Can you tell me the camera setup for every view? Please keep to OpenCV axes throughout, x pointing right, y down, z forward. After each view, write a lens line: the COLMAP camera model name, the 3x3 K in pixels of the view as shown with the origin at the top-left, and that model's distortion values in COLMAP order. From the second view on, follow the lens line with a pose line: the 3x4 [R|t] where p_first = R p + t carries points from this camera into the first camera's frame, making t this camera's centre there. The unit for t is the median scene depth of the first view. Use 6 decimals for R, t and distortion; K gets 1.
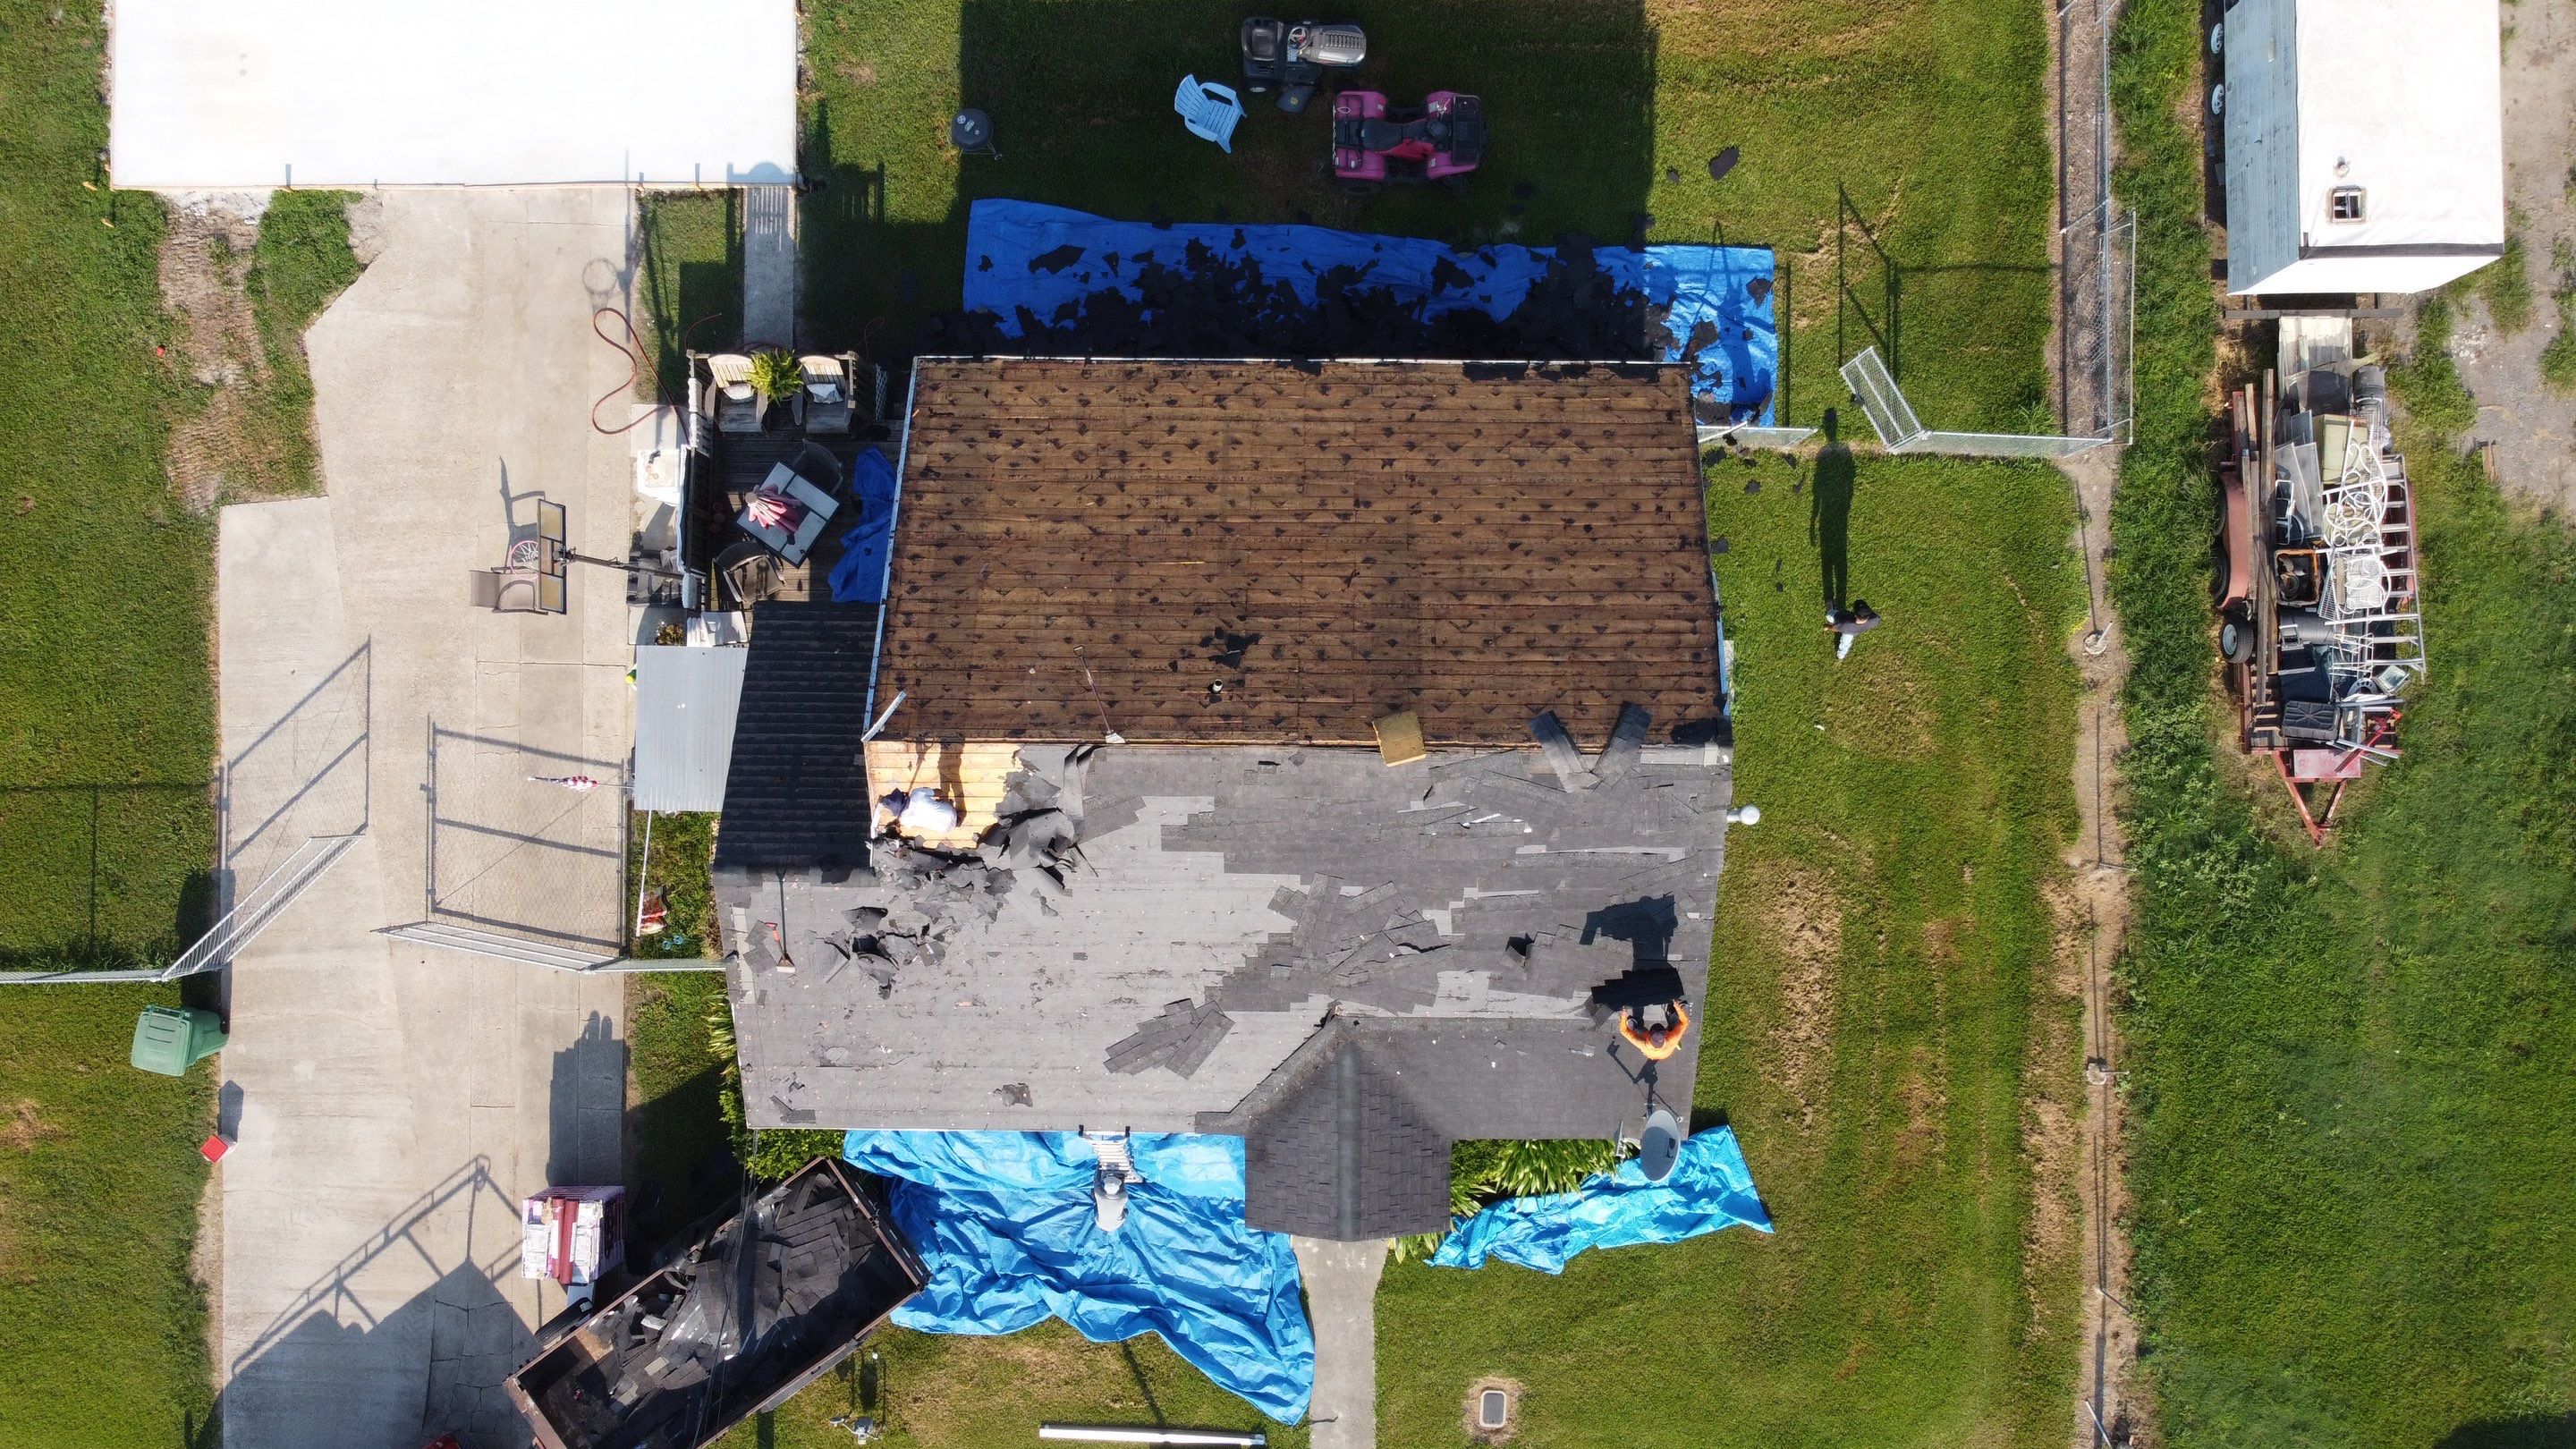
lens RADIAL K [[1952.4, 0, 1274.5], [0, 1952.4, 708.8], [0, 0, 1]] dist [0.002690, -0.004775]
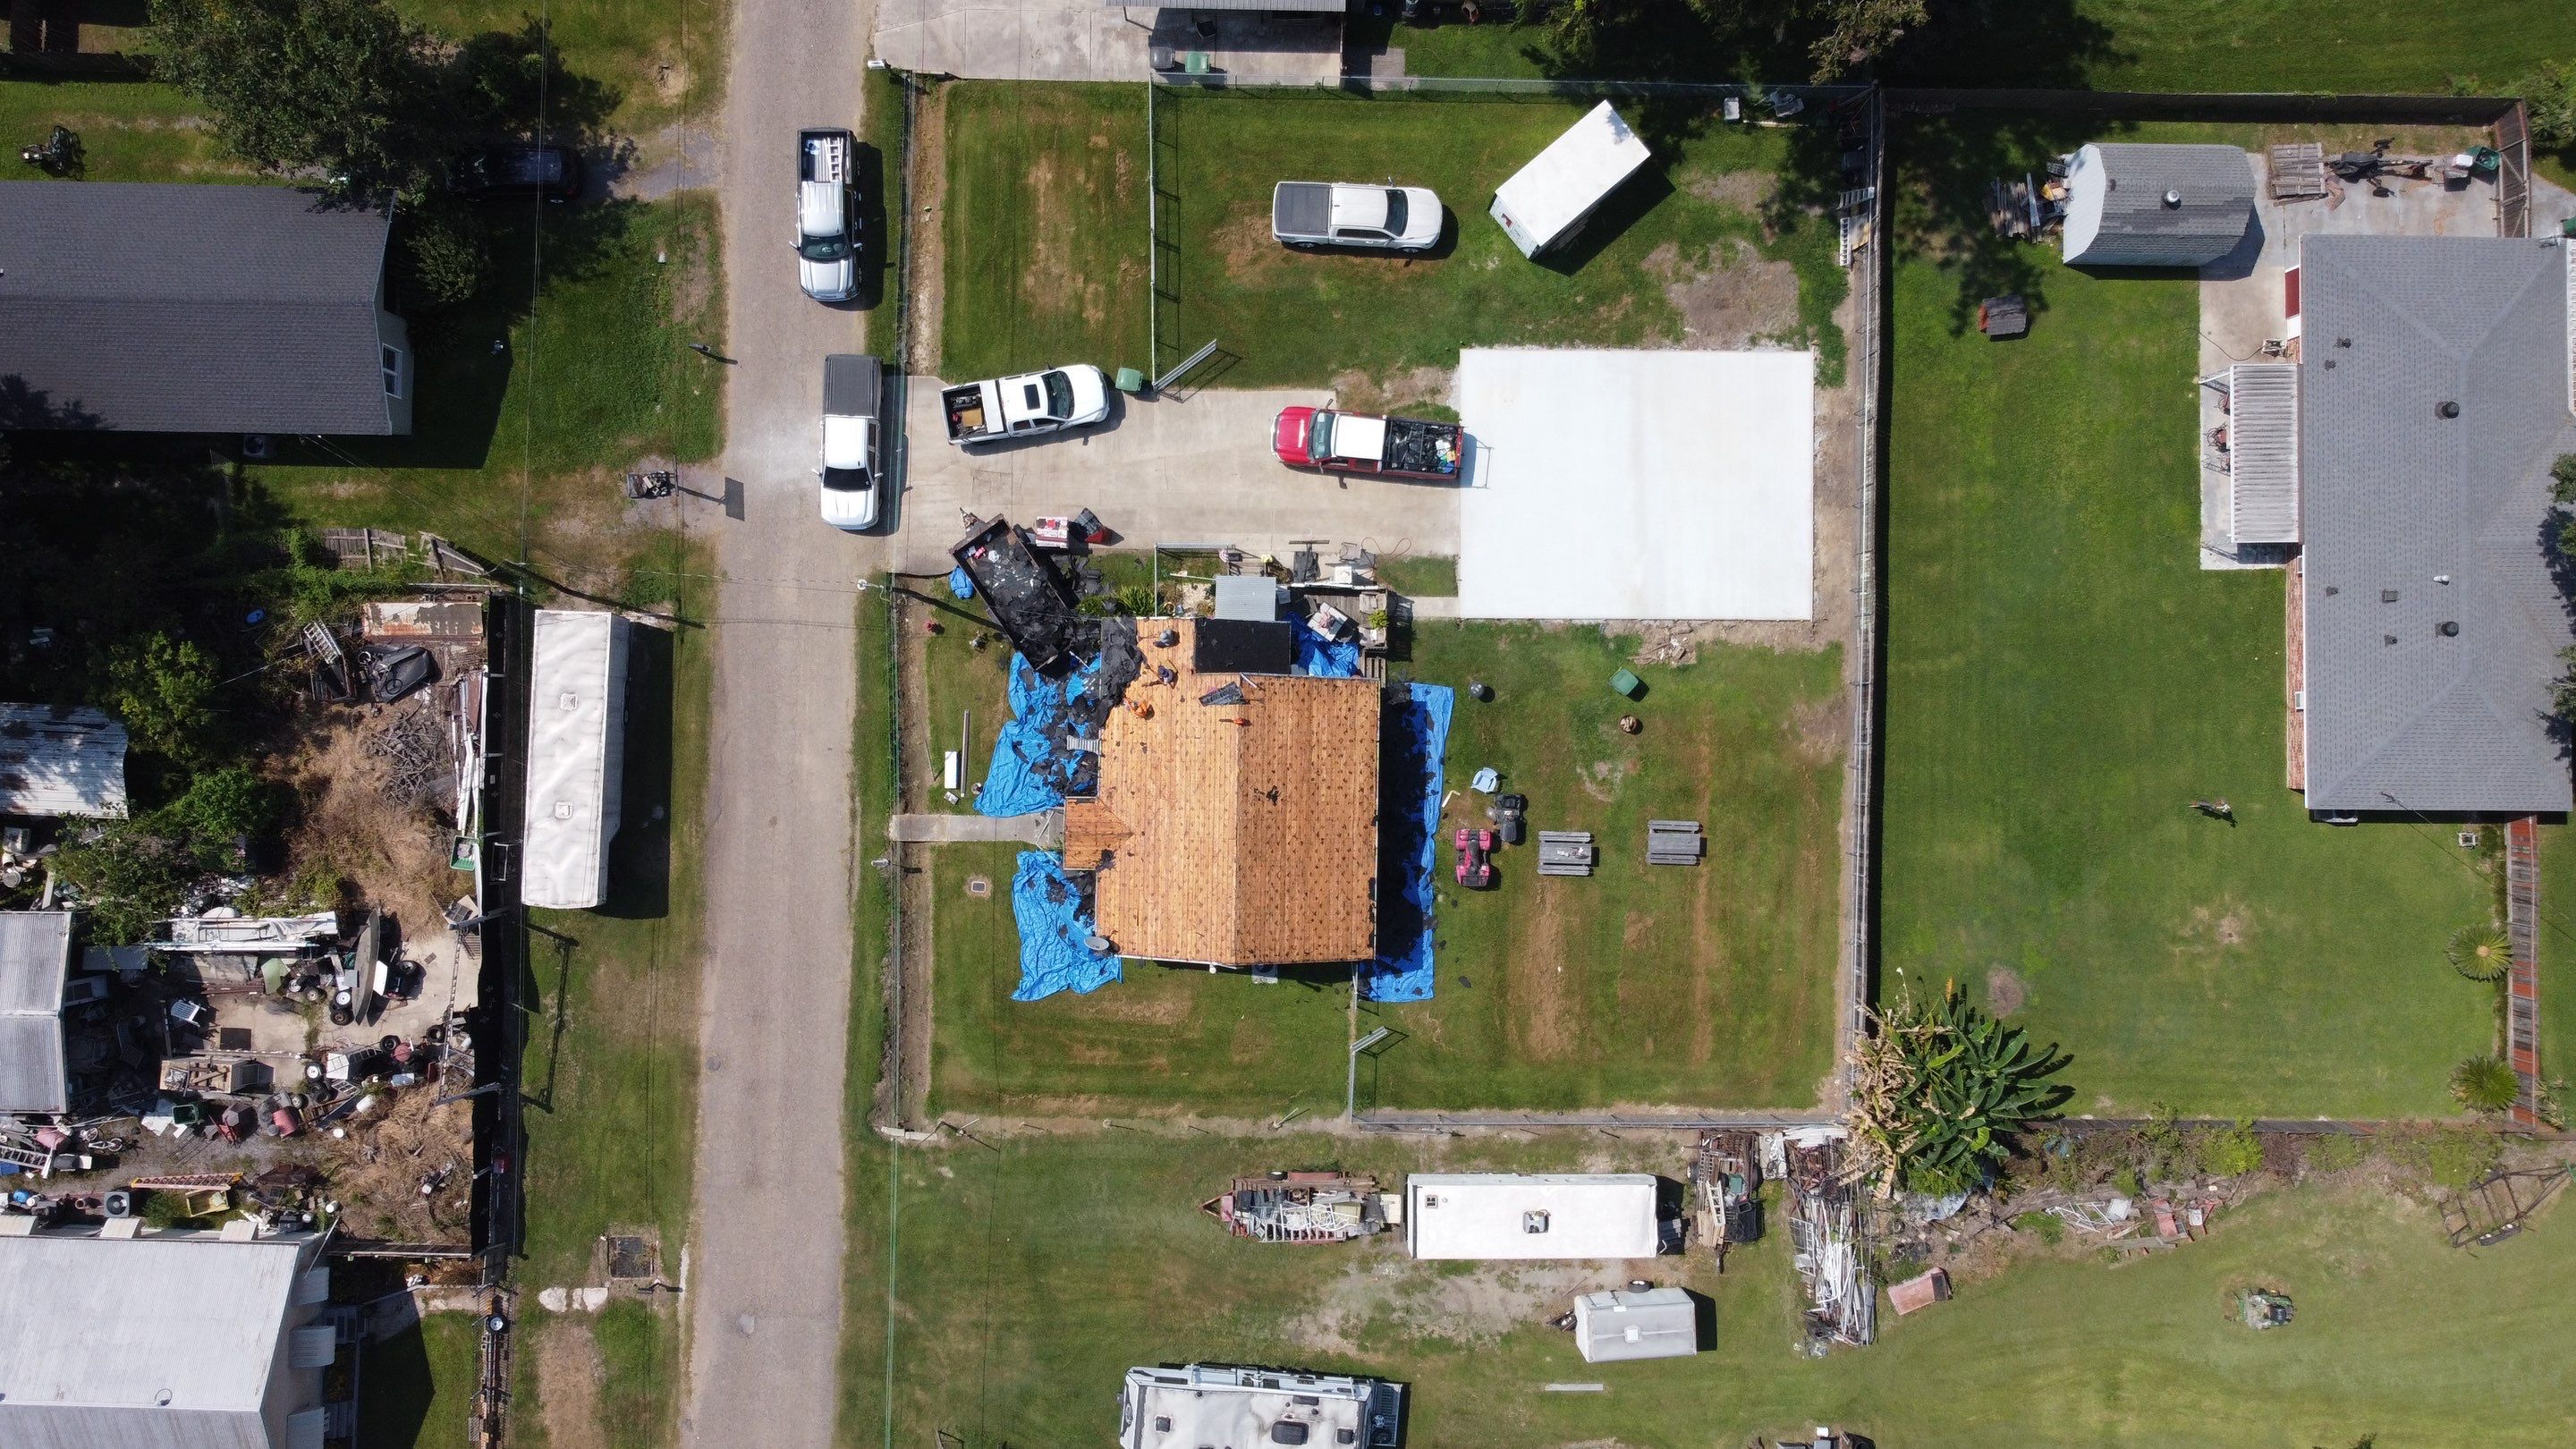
lens RADIAL K [[1952.4, 0, 1266.8], [0, 1952.4, 716.7], [0, 0, 1]] dist [0.002690, -0.004775]
pose [[-0.008975, 0.999959, -0.001020, -0.113133], [-0.999947, -0.008970, 0.005088, -0.031504], [0.005079, 0.001066, 0.999987, -1.575265]]
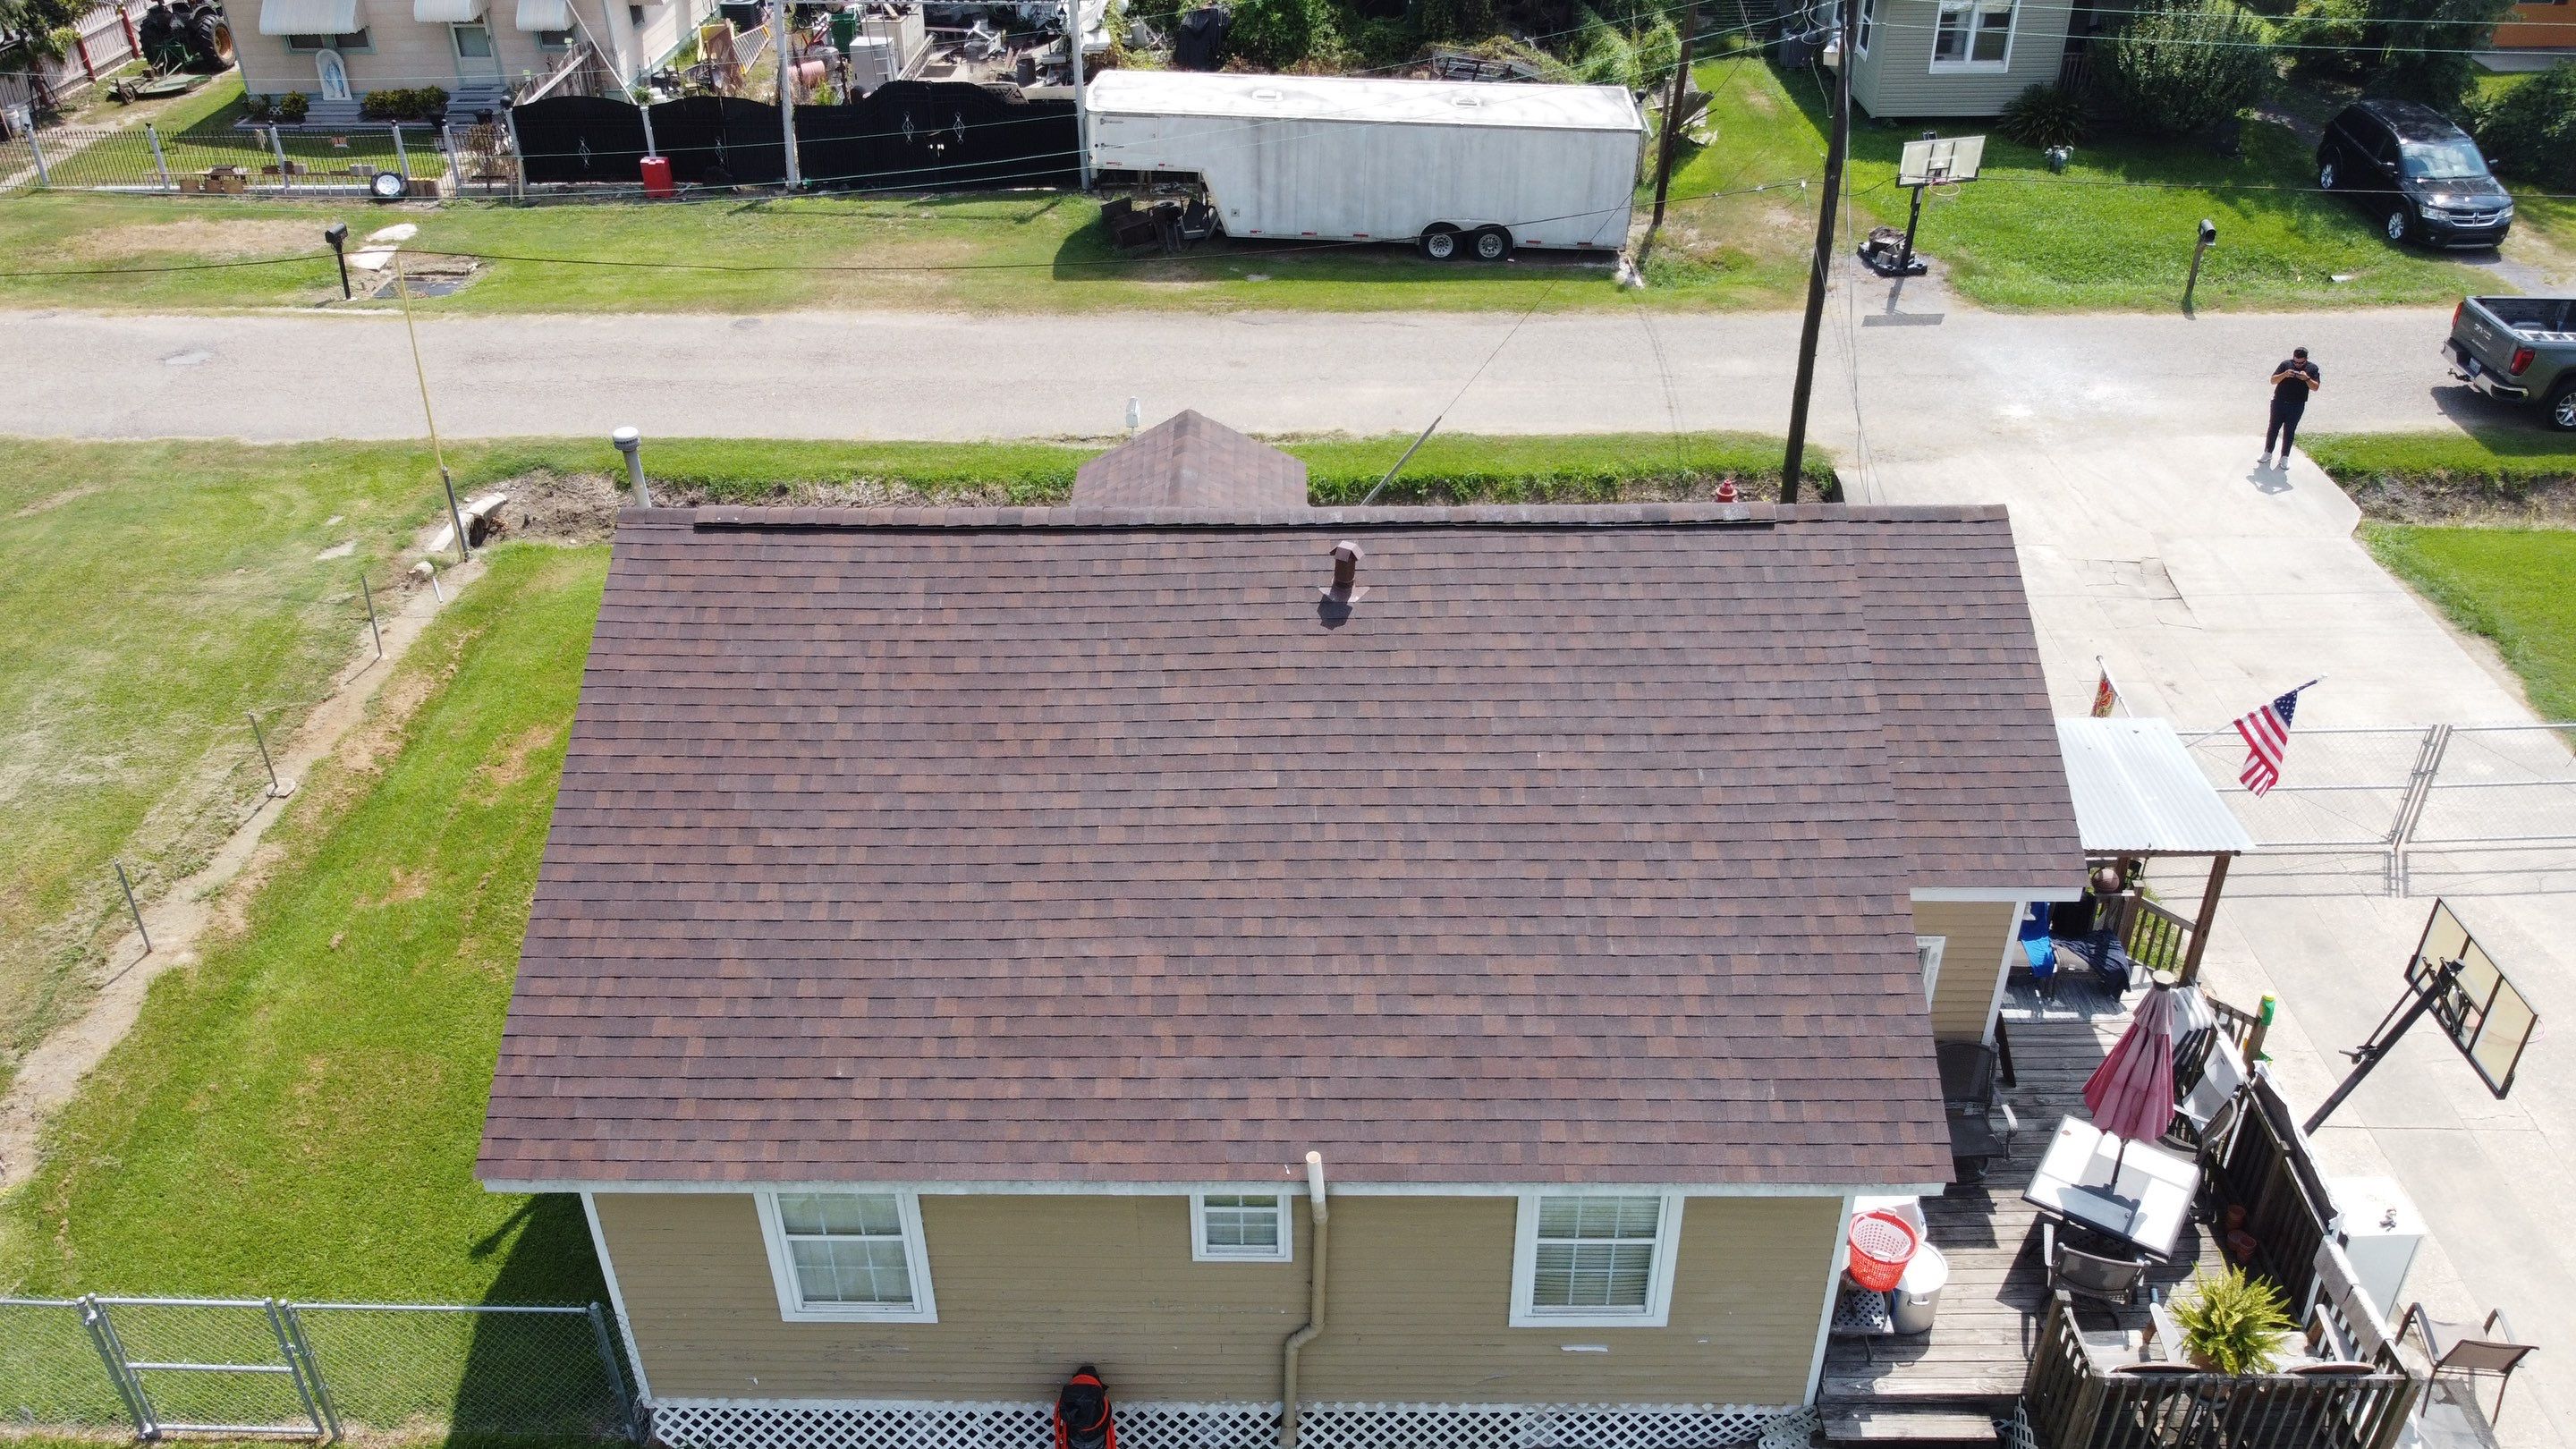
lens RADIAL K [[1952.4, 0, 1272.6], [0, 1952.4, 714.6], [0, 0, 1]] dist [0.002690, -0.004775]
pose [[-0.999741, 0.013268, 0.018505, -0.013210], [0.008820, -0.523588, 0.851926, -0.501557], [0.020992, 0.851868, 0.523335, 0.555316]]
